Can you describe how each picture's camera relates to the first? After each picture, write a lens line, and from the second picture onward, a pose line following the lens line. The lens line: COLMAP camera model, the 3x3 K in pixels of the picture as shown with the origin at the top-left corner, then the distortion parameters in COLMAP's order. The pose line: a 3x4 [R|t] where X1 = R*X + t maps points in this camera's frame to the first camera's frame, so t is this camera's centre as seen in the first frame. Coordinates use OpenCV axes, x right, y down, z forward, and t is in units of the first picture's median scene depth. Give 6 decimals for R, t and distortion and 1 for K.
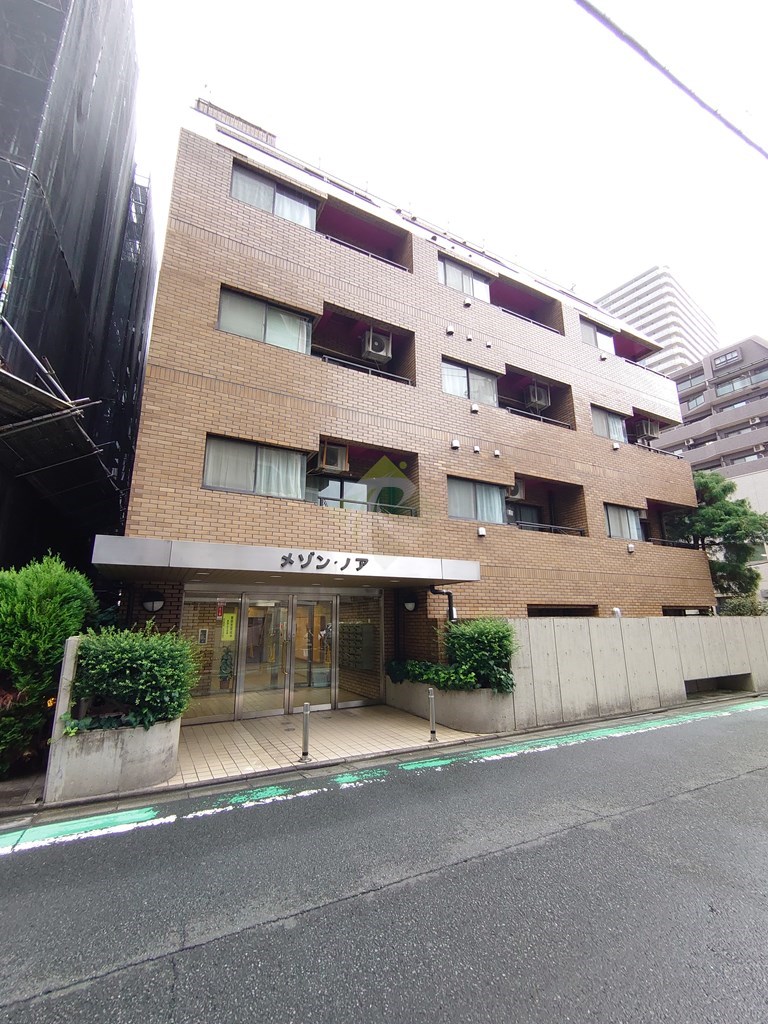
lens RADIAL K [[404.1, 0, 376.8], [0, 404.1, 513.2], [0, 0, 1]] dist [-0.000717, -0.000027]
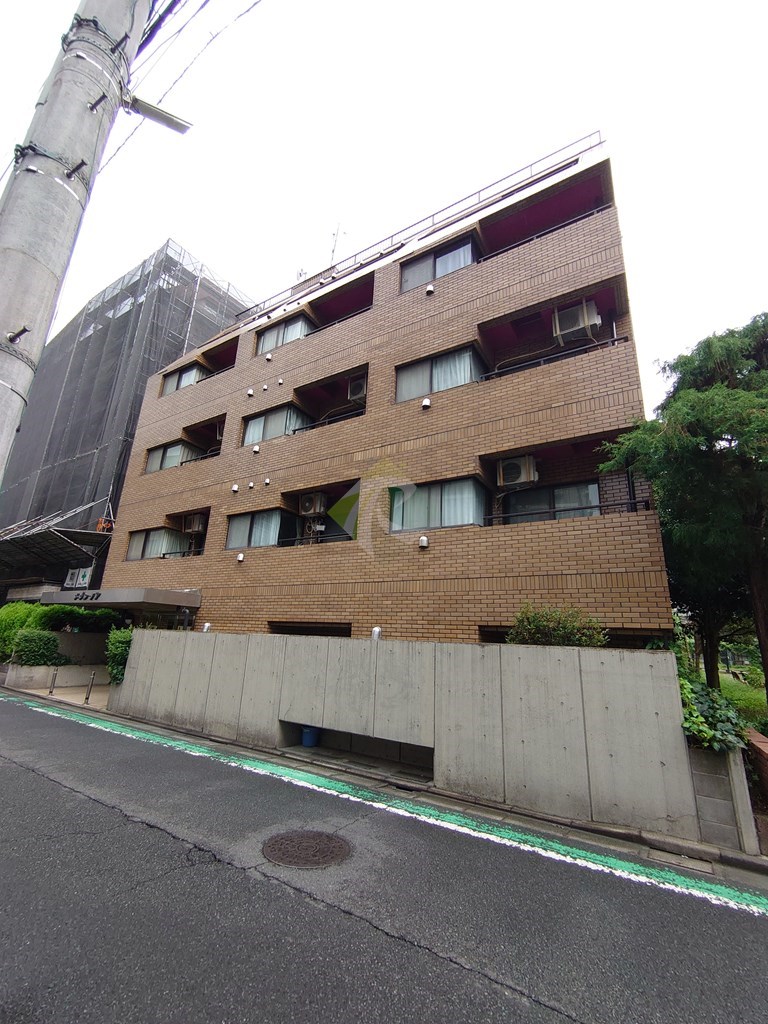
lens RADIAL K [[404.1, 0, 376.8], [0, 404.1, 513.2], [0, 0, 1]] dist [-0.000717, -0.000027]
pose [[0.559739, -0.225783, -0.797317, 1.299904], [0.164918, 0.973271, -0.159833, 0.155414], [0.812092, -0.042027, 0.582014, 0.598705]]
